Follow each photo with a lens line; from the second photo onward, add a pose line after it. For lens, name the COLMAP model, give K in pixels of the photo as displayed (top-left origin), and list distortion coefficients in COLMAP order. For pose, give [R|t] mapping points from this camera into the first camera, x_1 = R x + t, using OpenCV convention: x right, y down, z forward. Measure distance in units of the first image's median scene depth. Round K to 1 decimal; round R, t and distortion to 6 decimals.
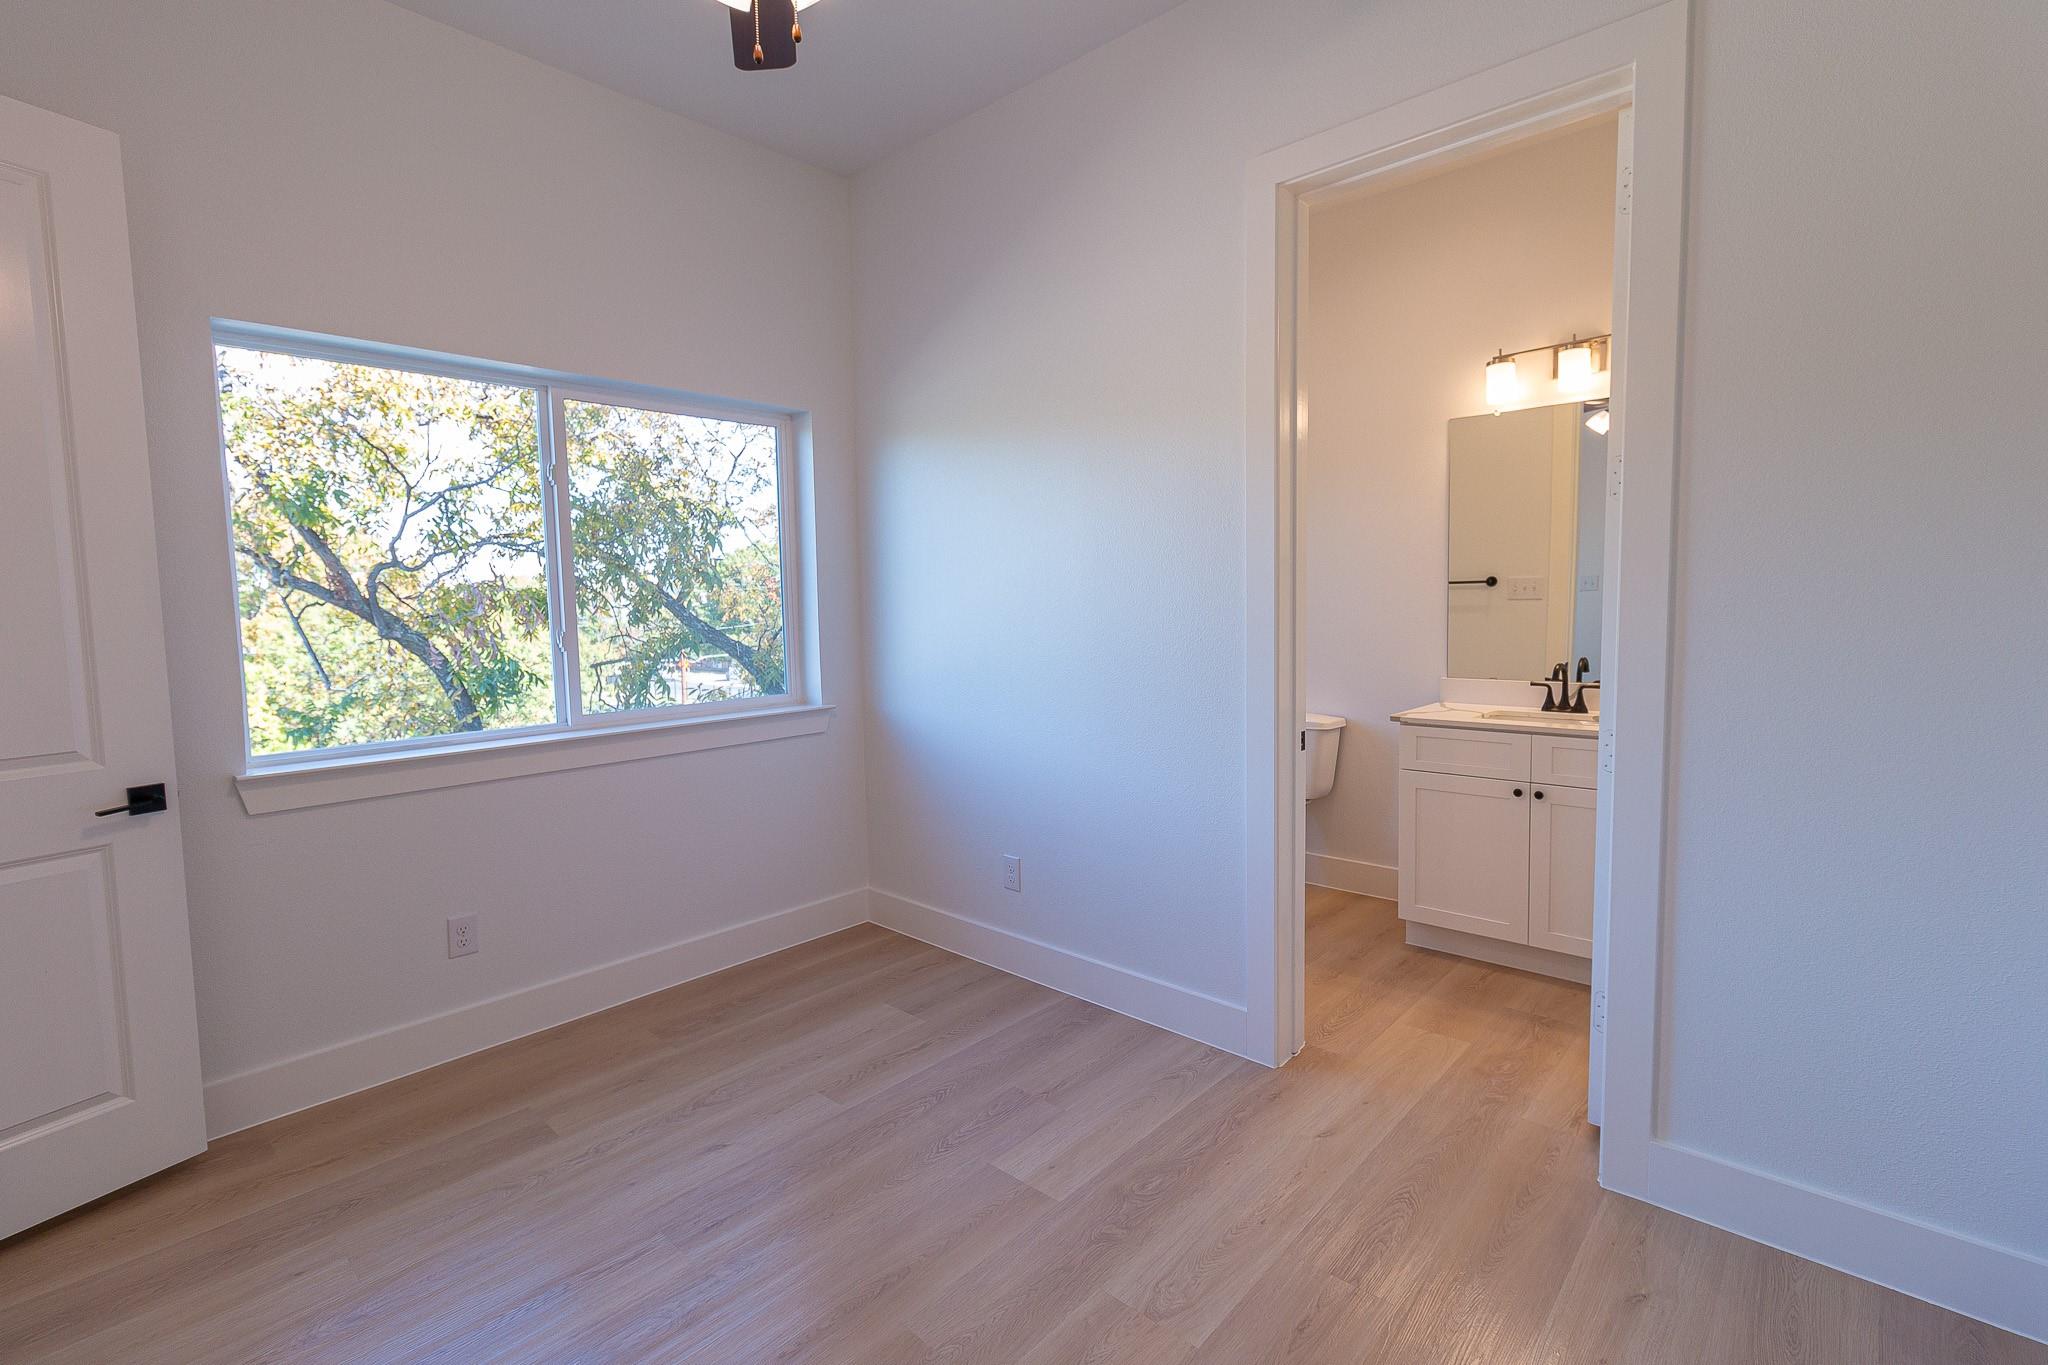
lens RADIAL K [[938.4, 0, 1030.2], [0, 938.4, 660.9], [0, 0, 1]] dist [0.005267, -0.000588]
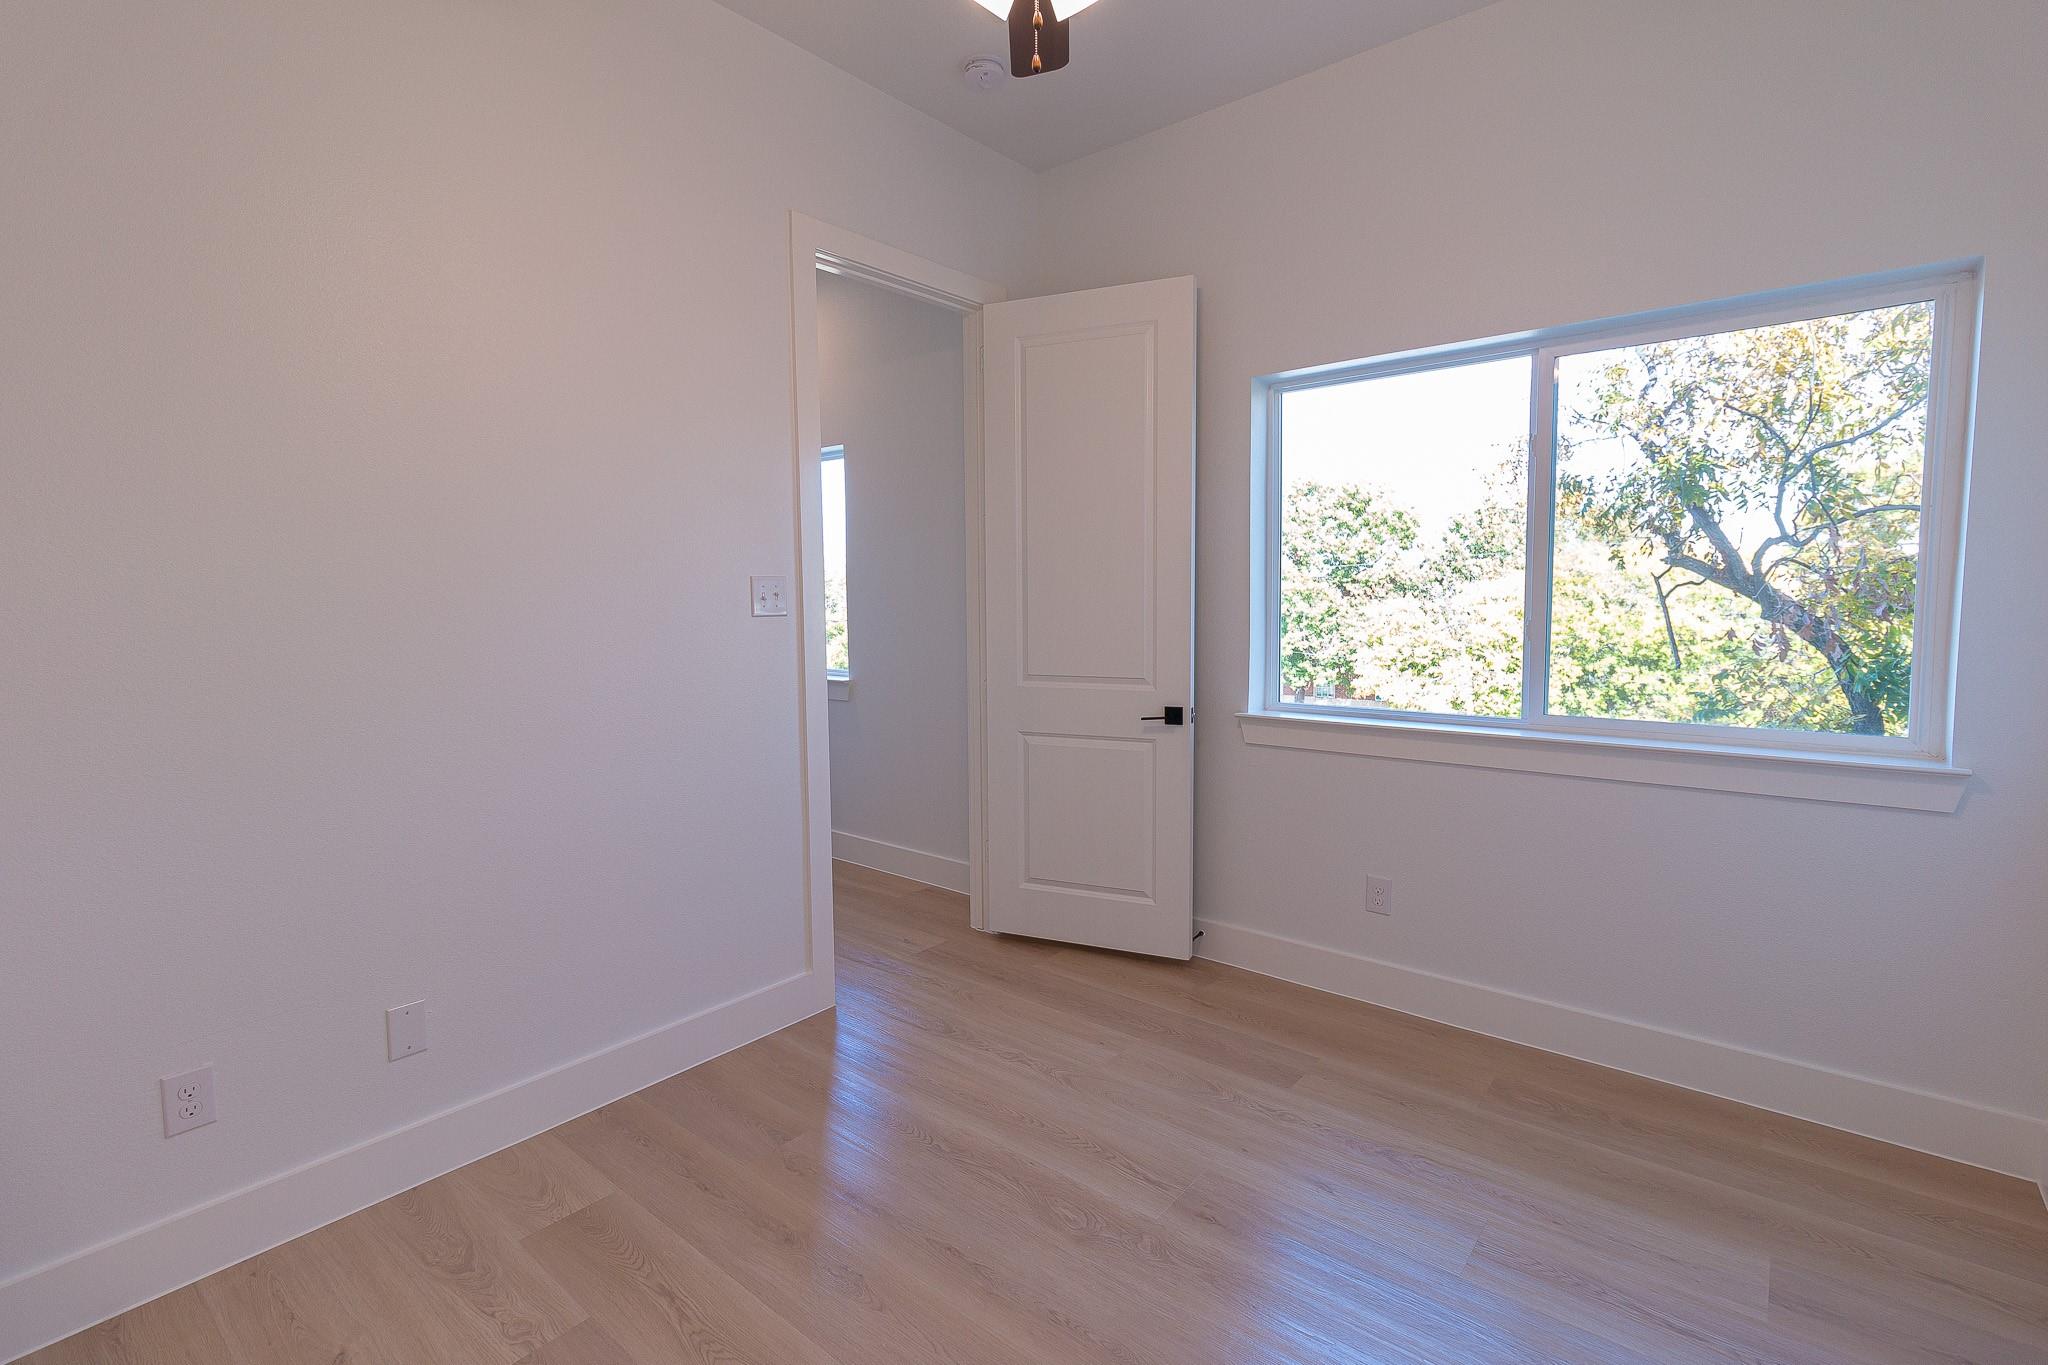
lens RADIAL K [[938.4, 0, 1030.2], [0, 938.4, 660.9], [0, 0, 1]] dist [0.005267, -0.000588]
pose [[0.053594, 0.088829, -0.994604, 0.419302], [-0.061876, 0.994417, 0.085478, -0.042435], [0.996644, 0.056960, 0.058792, 0.512800]]
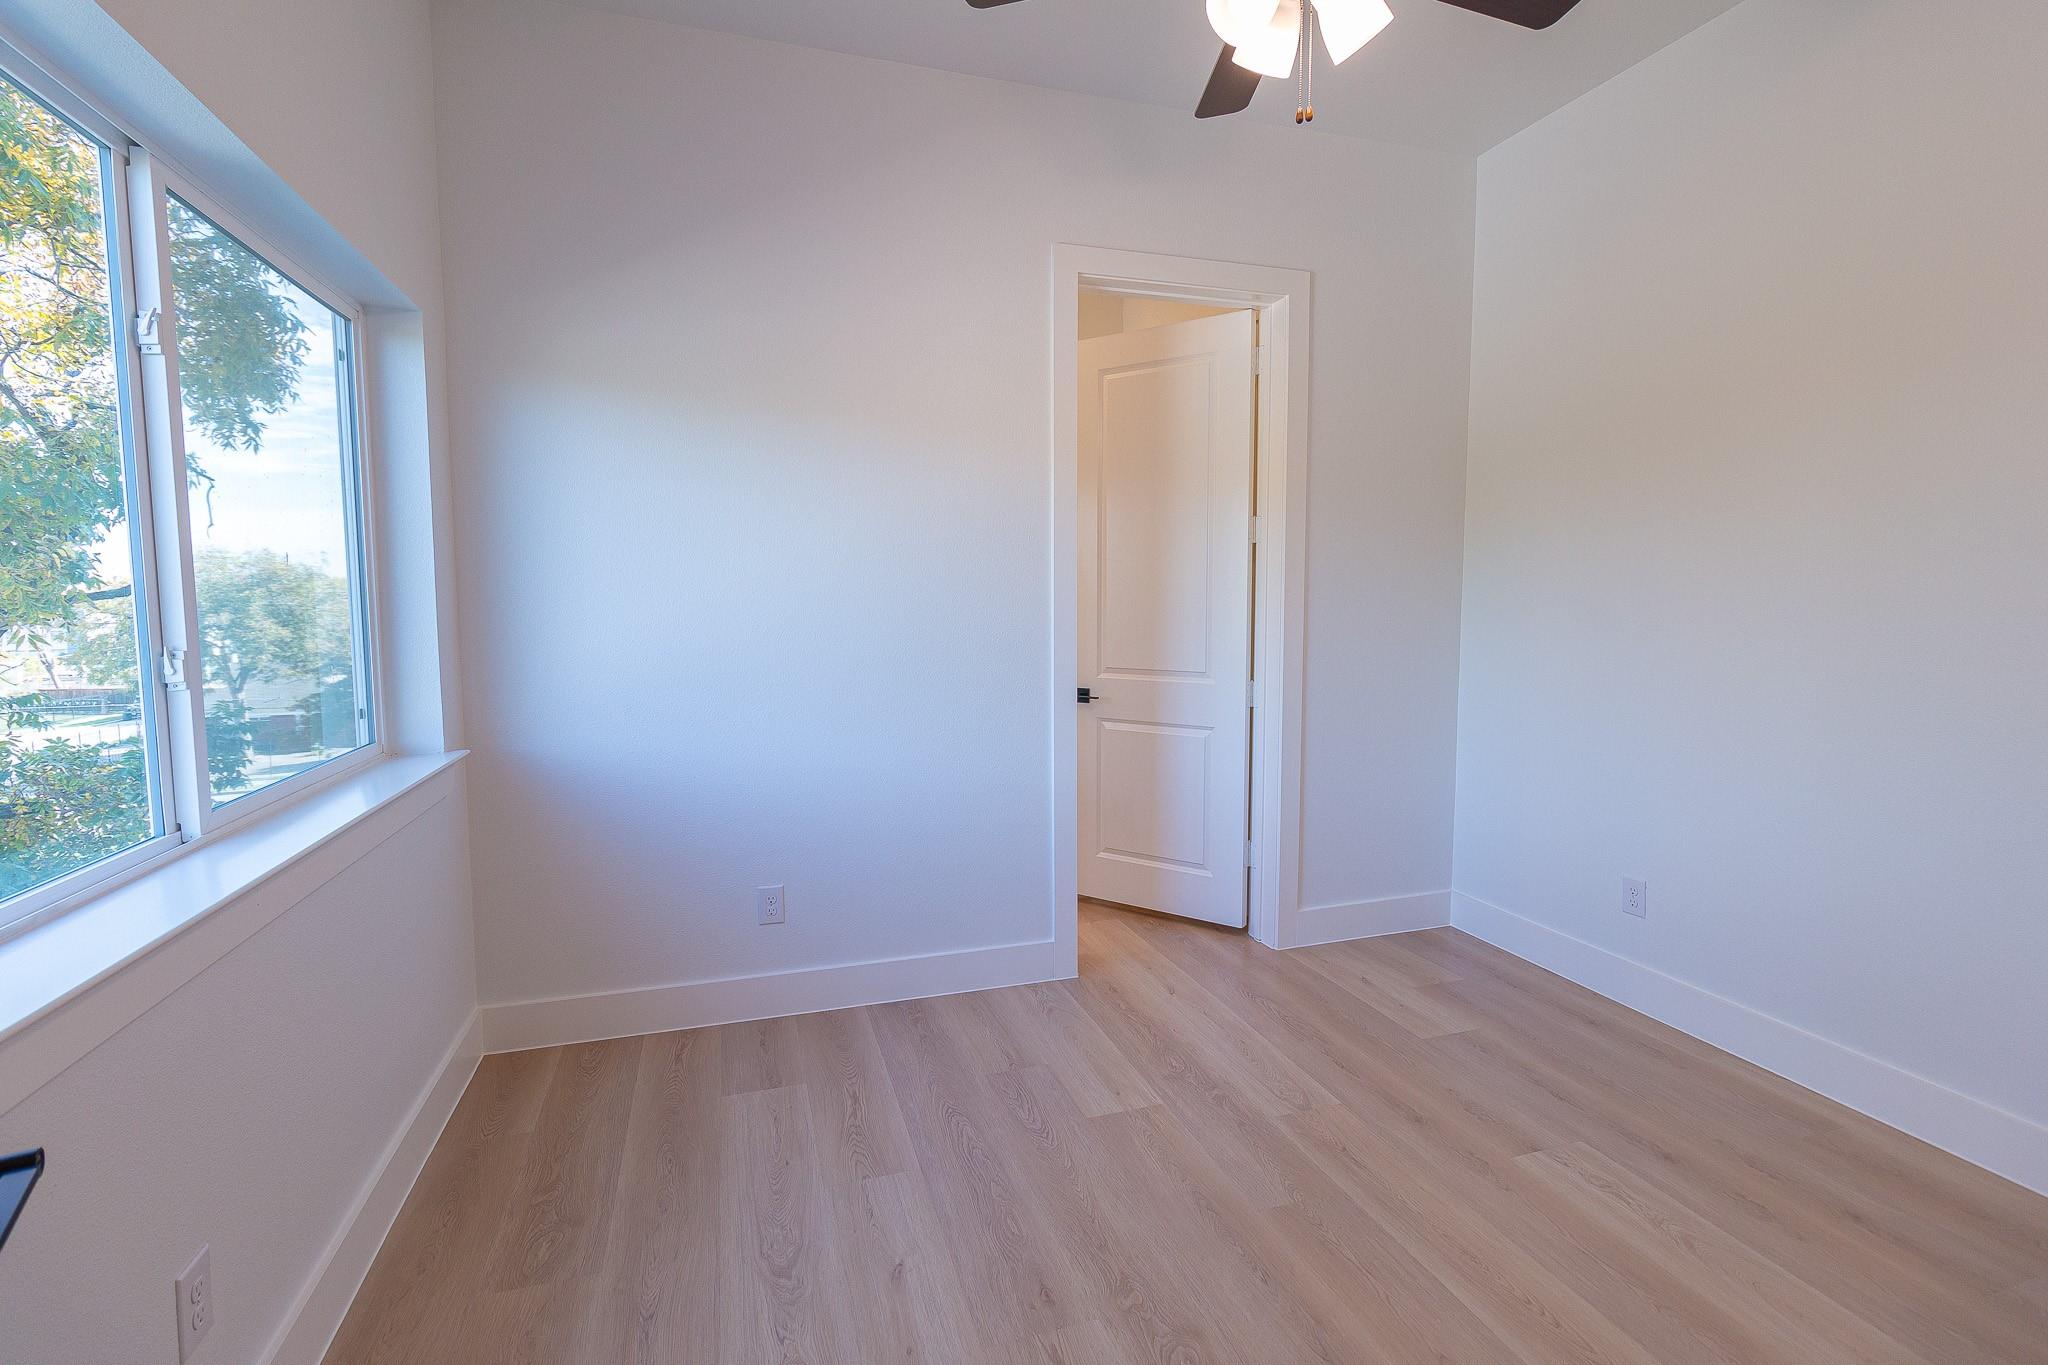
lens RADIAL K [[935.8, 0, 1025.7], [0, 935.8, 666.6], [0, 0, 1]] dist [0.002520, -0.000100]
pose [[0.497825, -0.047789, 0.865960, -0.770053], [0.056052, 0.998166, 0.022862, -0.008856], [-0.865464, 0.037158, 0.499591, 0.394207]]
